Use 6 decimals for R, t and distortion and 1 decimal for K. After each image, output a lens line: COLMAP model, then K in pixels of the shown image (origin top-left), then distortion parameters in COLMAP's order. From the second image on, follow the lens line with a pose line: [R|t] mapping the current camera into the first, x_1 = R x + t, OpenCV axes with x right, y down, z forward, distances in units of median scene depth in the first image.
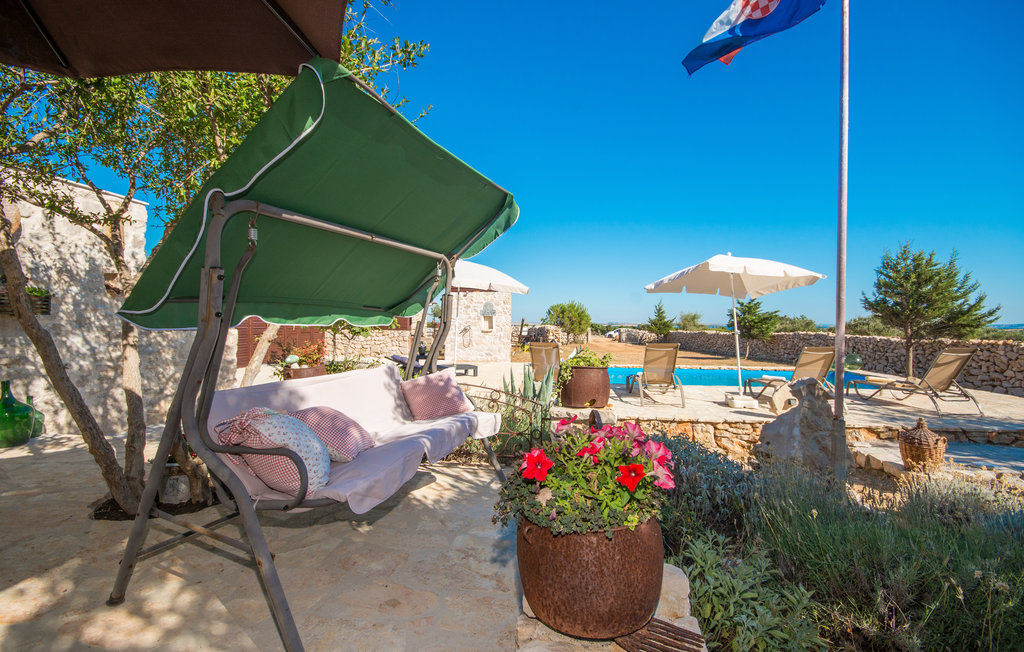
lens RADIAL K [[448.1, 0, 531.1], [0, 448.1, 321.4], [0, 0, 1]] dist [0.000450, -0.000146]
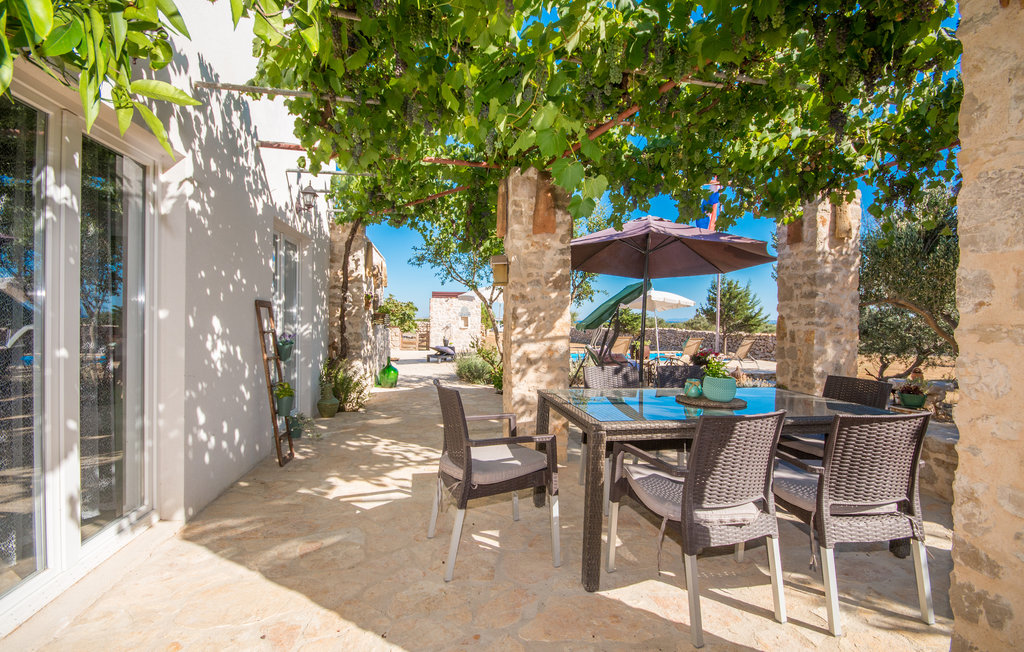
lens RADIAL K [[448.1, 0, 513.6], [0, 448.1, 329.7], [0, 0, 1]] dist [0.000450, -0.000146]
pose [[0.961042, -0.000752, 0.276402, -0.324504], [-0.008129, 0.999487, 0.030983, -0.016284], [-0.276284, -0.032023, 0.960542, -0.331867]]
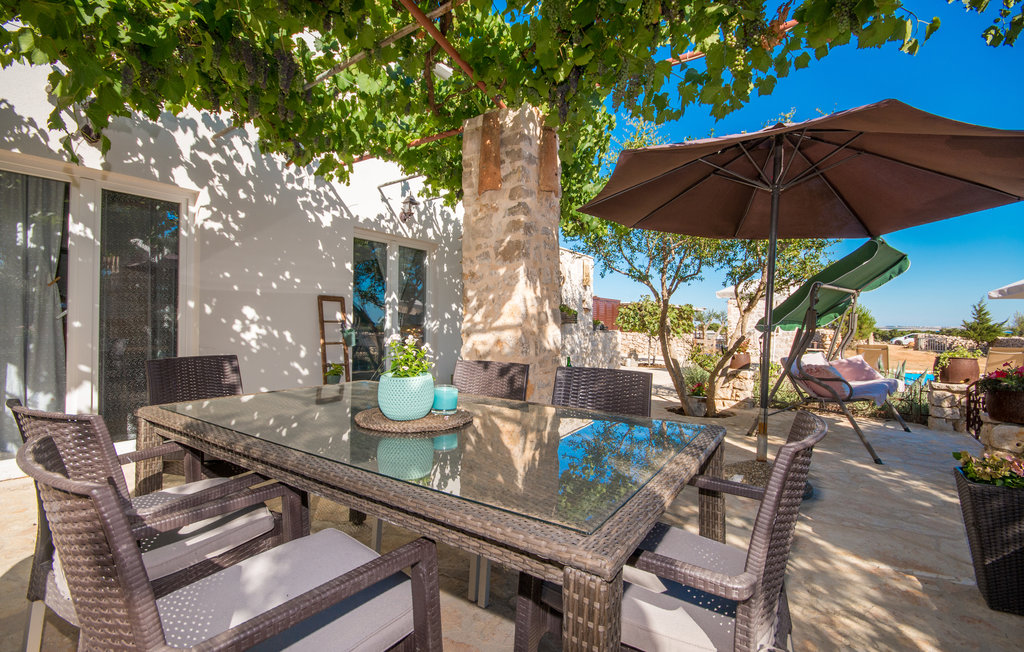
lens RADIAL K [[448.1, 0, 516.3], [0, 448.1, 325.1], [0, 0, 1]] dist [0.000450, -0.000146]
pose [[0.870902, 0.001891, -0.491453, -0.100437], [-0.000999, 0.999997, 0.002078, -0.003067], [0.491456, -0.001318, 0.870901, -0.245395]]
